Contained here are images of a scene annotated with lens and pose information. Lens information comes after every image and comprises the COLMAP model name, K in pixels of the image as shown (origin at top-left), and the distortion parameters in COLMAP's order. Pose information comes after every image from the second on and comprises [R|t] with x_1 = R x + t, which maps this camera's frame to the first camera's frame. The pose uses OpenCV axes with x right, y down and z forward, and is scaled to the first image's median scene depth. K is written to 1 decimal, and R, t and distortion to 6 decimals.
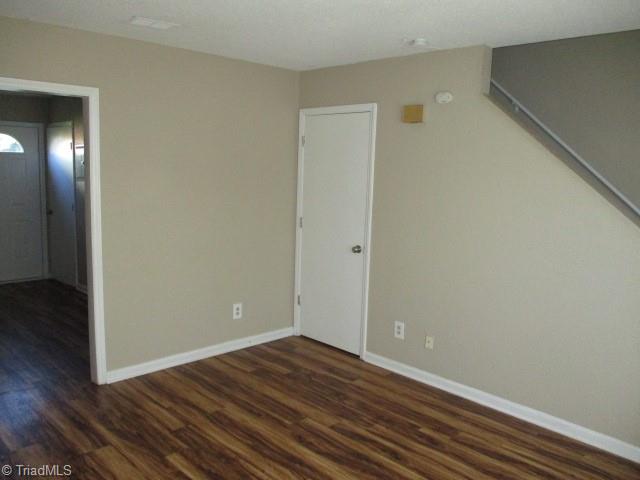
lens RADIAL K [[533.8, 0, 321.6], [0, 533.8, 237.6], [0, 0, 1]] dist [-0.037022, 0.012979]
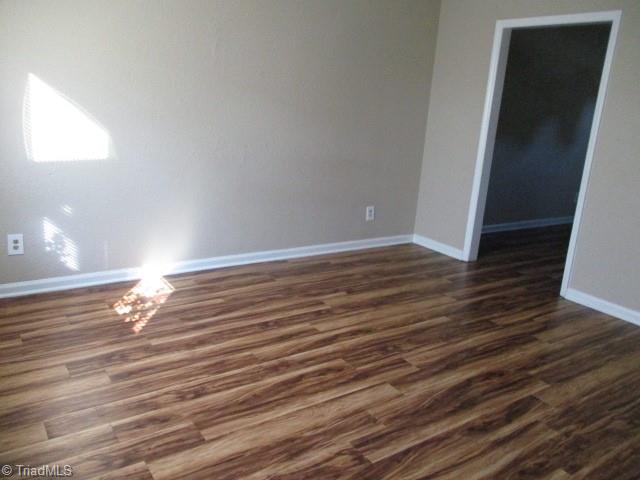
lens RADIAL K [[533.8, 0, 321.6], [0, 533.8, 237.6], [0, 0, 1]] dist [-0.037022, 0.012979]
pose [[-0.174420, 0.212418, -0.961486, 0.785251], [-0.200903, 0.948237, 0.245936, -0.004359], [0.963958, 0.236061, -0.122717, 0.725845]]
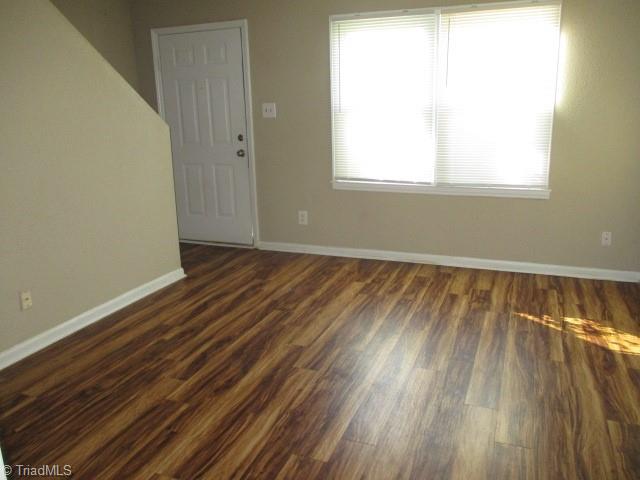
lens RADIAL K [[533.8, 0, 321.6], [0, 533.8, 237.6], [0, 0, 1]] dist [-0.037022, 0.012979]
pose [[-0.407578, -0.250821, 0.878048, -0.747215], [0.128703, 0.936162, 0.327163, -0.099972], [-0.904055, 0.246352, -0.349278, 1.032415]]
